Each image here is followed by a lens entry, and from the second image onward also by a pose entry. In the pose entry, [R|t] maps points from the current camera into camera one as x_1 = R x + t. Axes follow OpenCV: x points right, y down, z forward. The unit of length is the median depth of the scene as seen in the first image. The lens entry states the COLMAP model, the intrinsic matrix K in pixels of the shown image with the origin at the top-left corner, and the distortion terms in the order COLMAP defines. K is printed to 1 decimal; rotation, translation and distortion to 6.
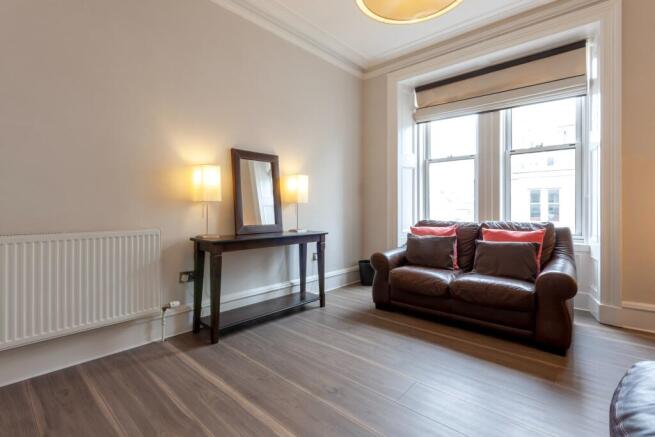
lens RADIAL K [[284.8, 0, 328.7], [0, 284.8, 211.8], [0, 0, 1]] dist [-0.001020, 0.000011]
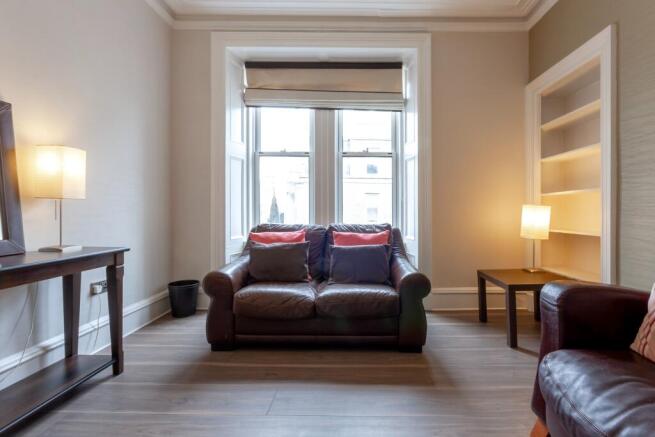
lens RADIAL K [[303.2, 0, 327.7], [0, 303.2, 212.0], [0, 0, 1]] dist [0.001992, 0.000528]
pose [[0.767344, 0.000508, 0.641235, -0.094966], [-0.000759, 1.000000, 0.000116, -0.005548], [-0.641235, -0.000576, 0.767344, 0.234695]]
